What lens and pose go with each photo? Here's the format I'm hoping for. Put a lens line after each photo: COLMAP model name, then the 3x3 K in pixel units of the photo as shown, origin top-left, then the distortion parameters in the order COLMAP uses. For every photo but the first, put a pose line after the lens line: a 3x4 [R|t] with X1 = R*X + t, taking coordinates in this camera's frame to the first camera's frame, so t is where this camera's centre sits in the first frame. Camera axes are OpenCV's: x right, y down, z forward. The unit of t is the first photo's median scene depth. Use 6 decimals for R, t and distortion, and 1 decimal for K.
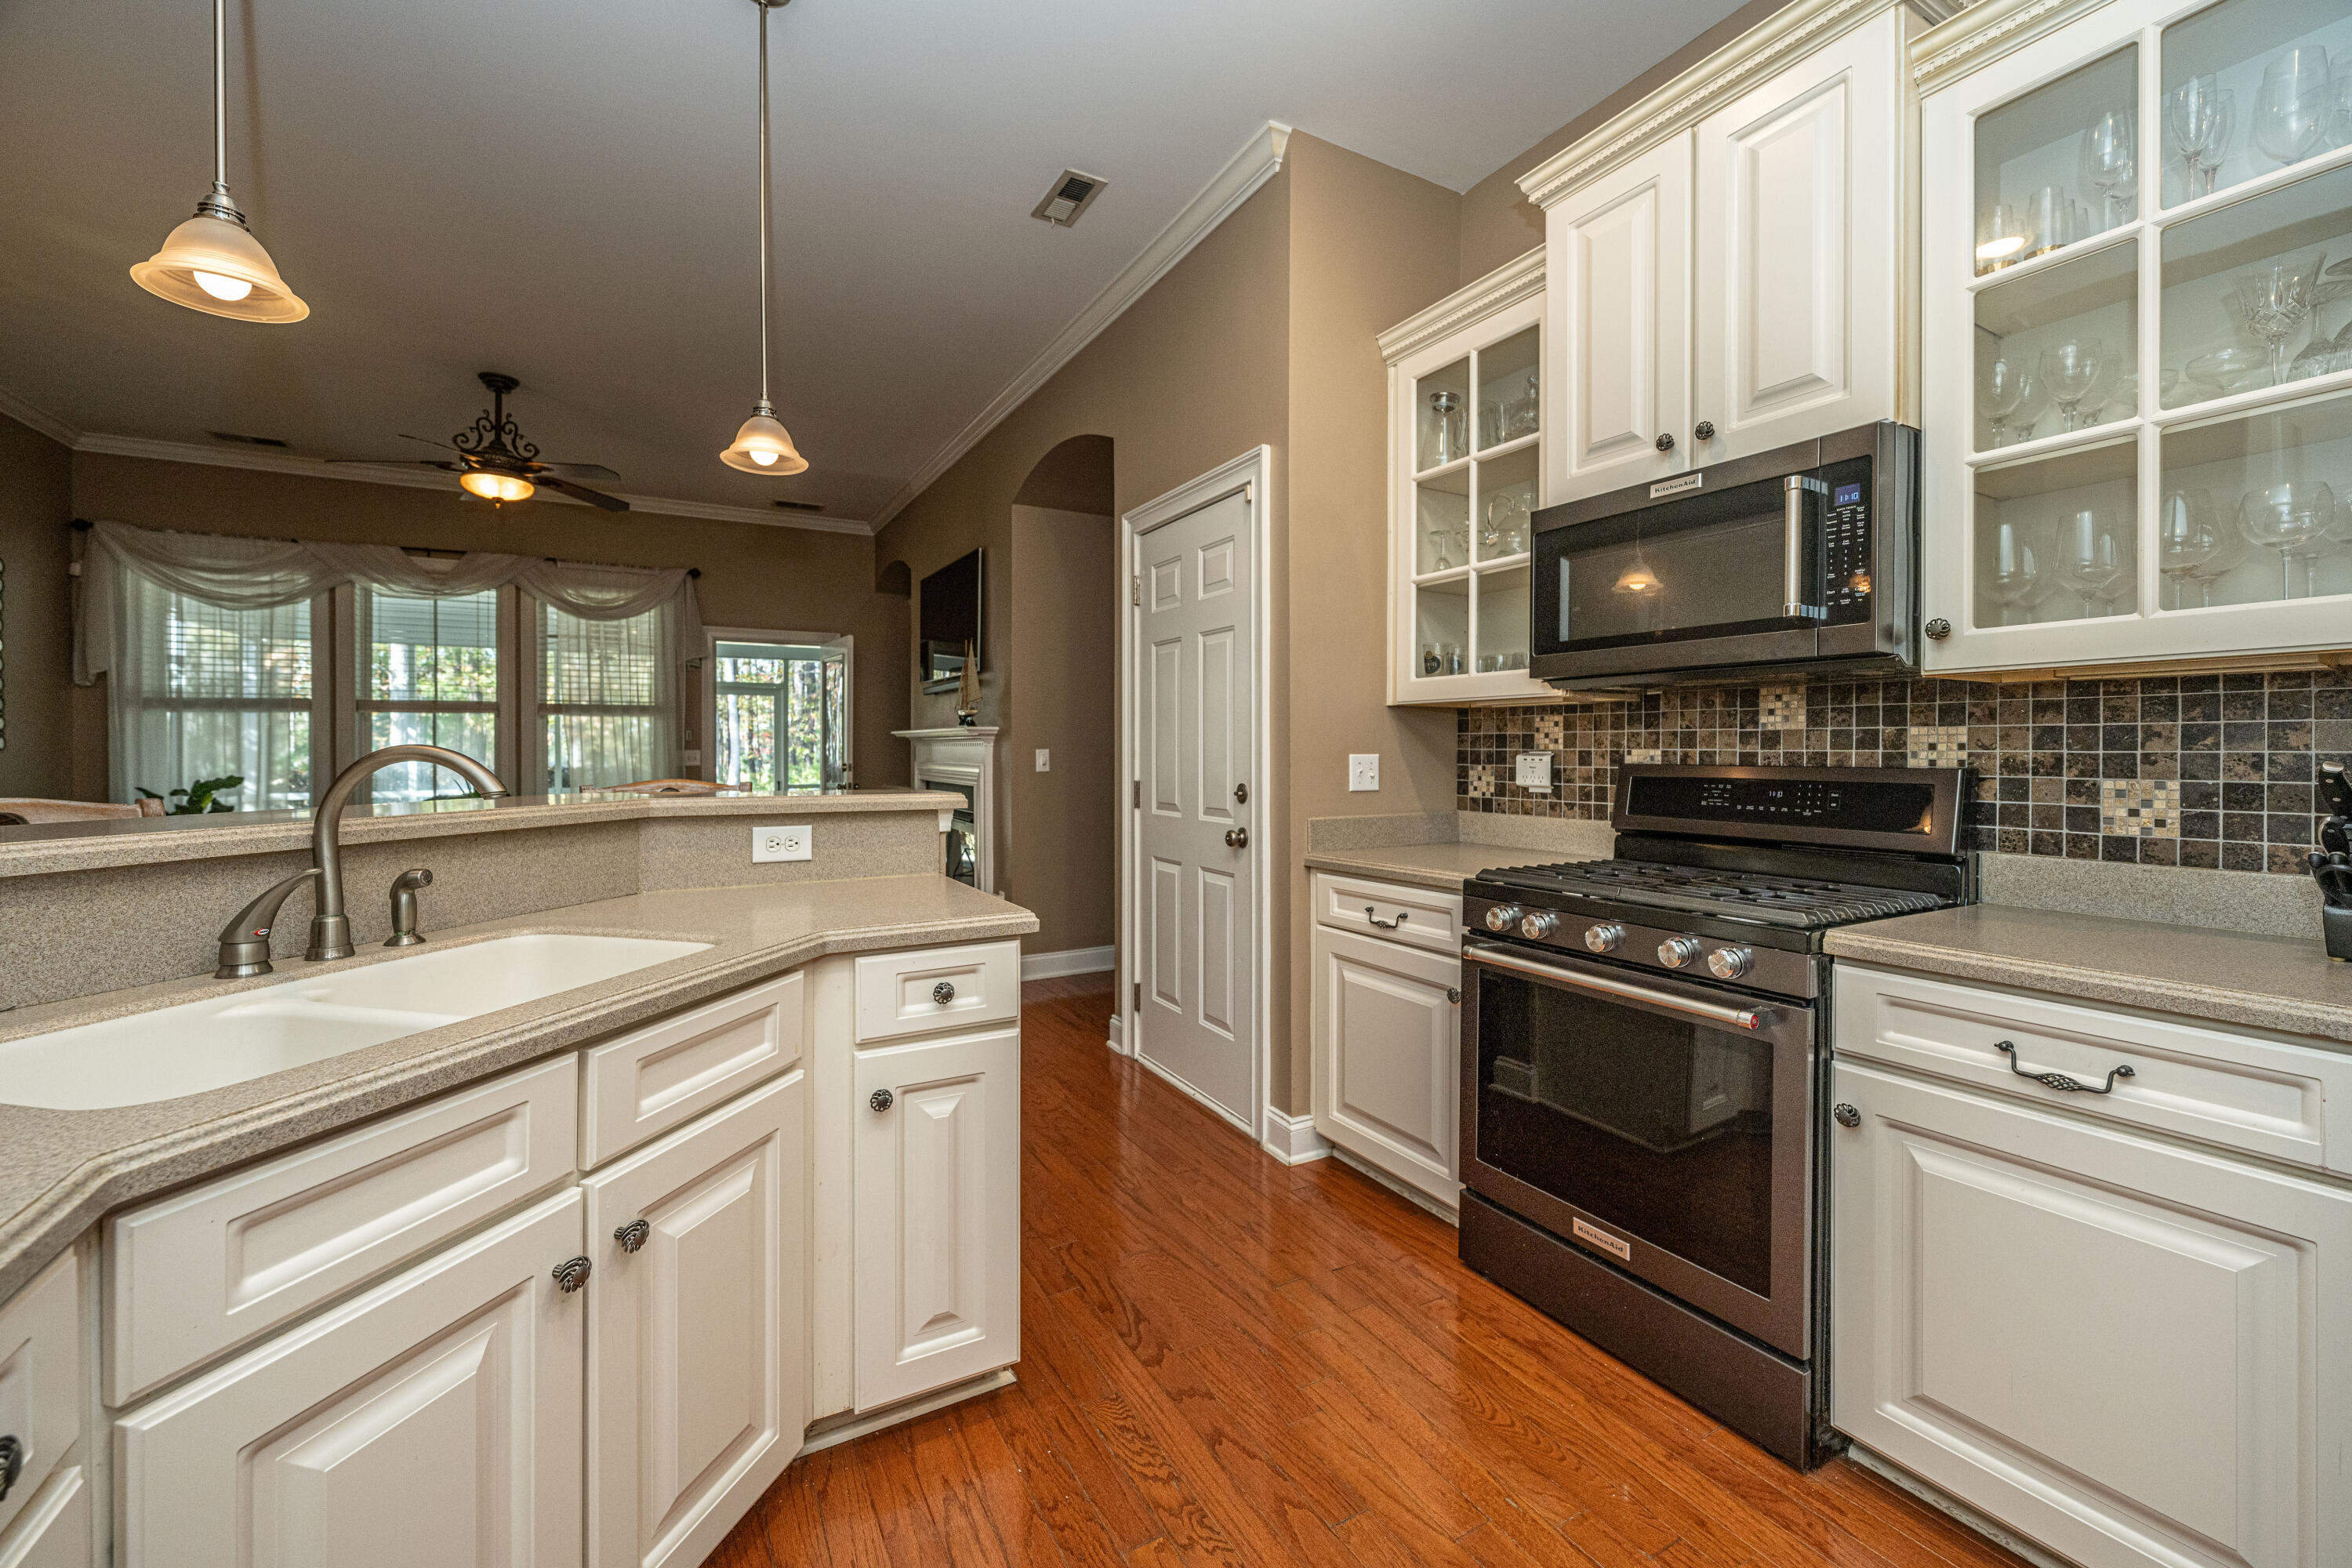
lens RADIAL K [[938.8, 0, 1179.9], [0, 938.8, 753.9], [0, 0, 1]] dist [-0.000317, -0.000103]
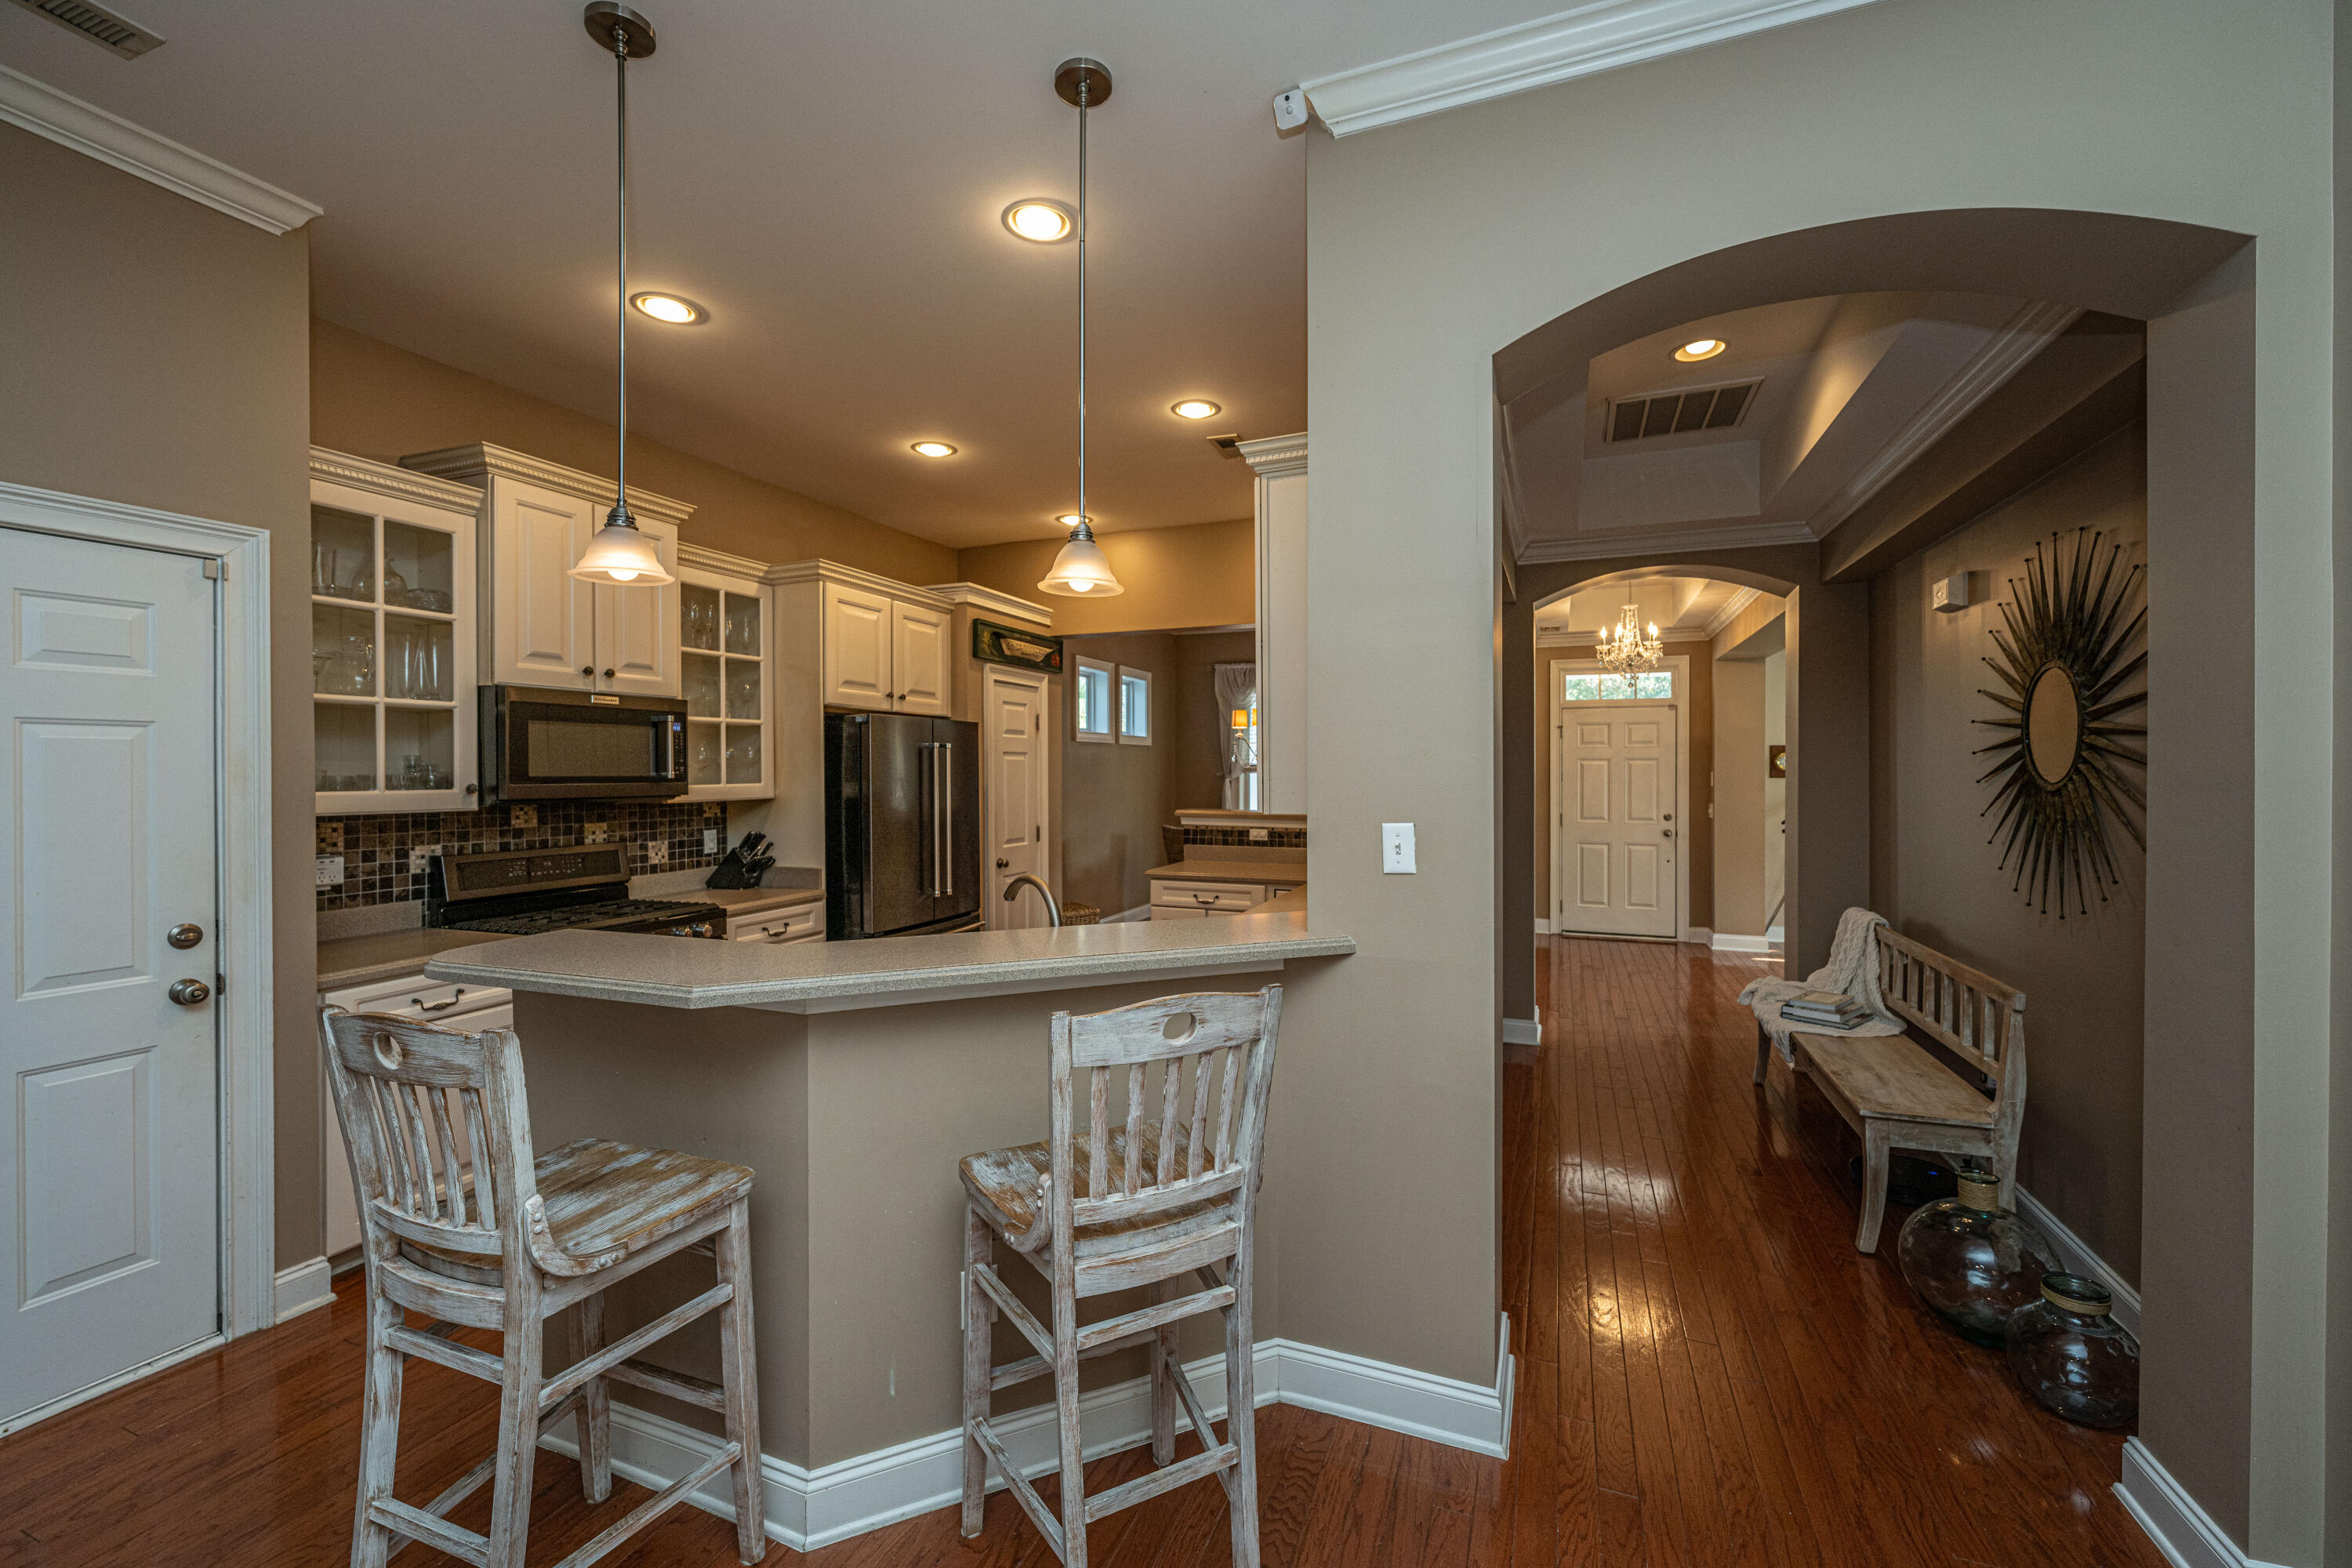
lens RADIAL K [[950.3, 0, 1182.4], [0, 950.3, 773.3], [0, 0, 1]] dist [0.000372, 0.000146]
pose [[-0.618343, -0.001523, 0.785907, -1.095852], [0.007341, 0.999943, 0.007713, -0.096177], [-0.785874, 0.010539, -0.618297, 0.837747]]
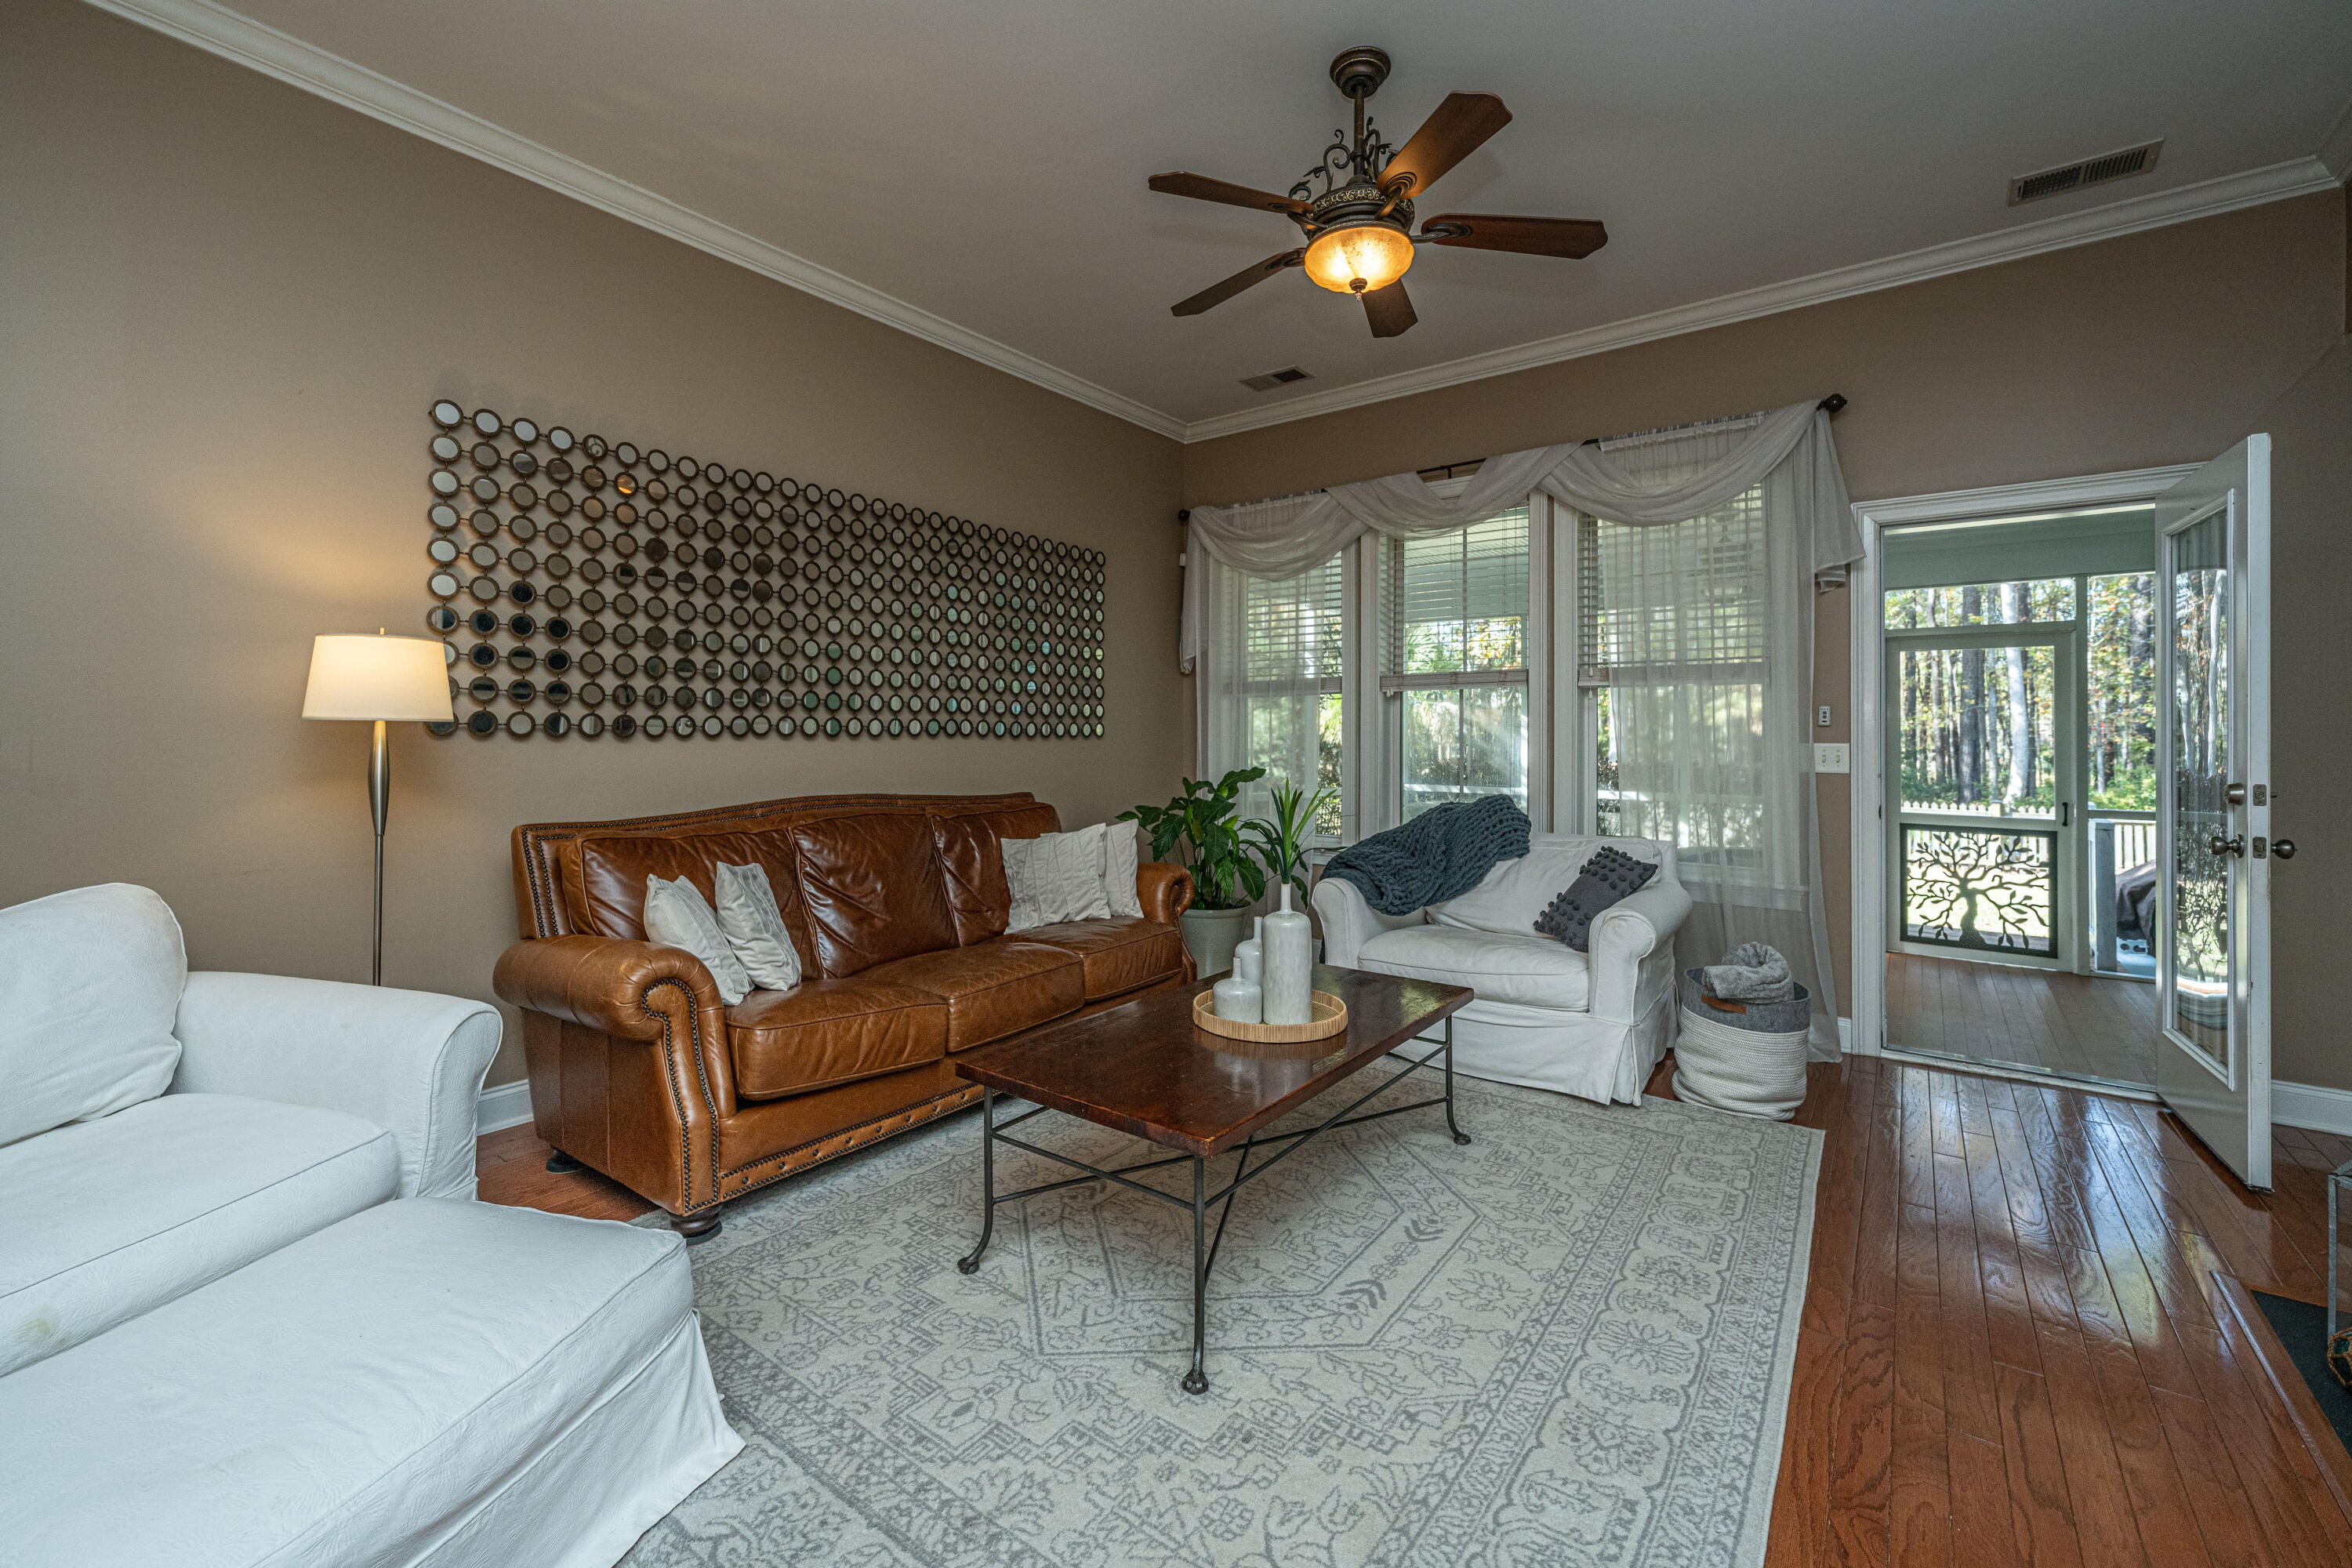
lens RADIAL K [[973.4, 0, 1170.2], [0, 973.4, 720.1], [0, 0, 1]] dist [0.001422, 0.000182]
pose [[0.389472, -0.009811, -0.920986, -0.390536], [-0.012737, 0.999790, -0.016037, -0.009315], [0.920950, 0.017977, 0.389266, 1.083775]]
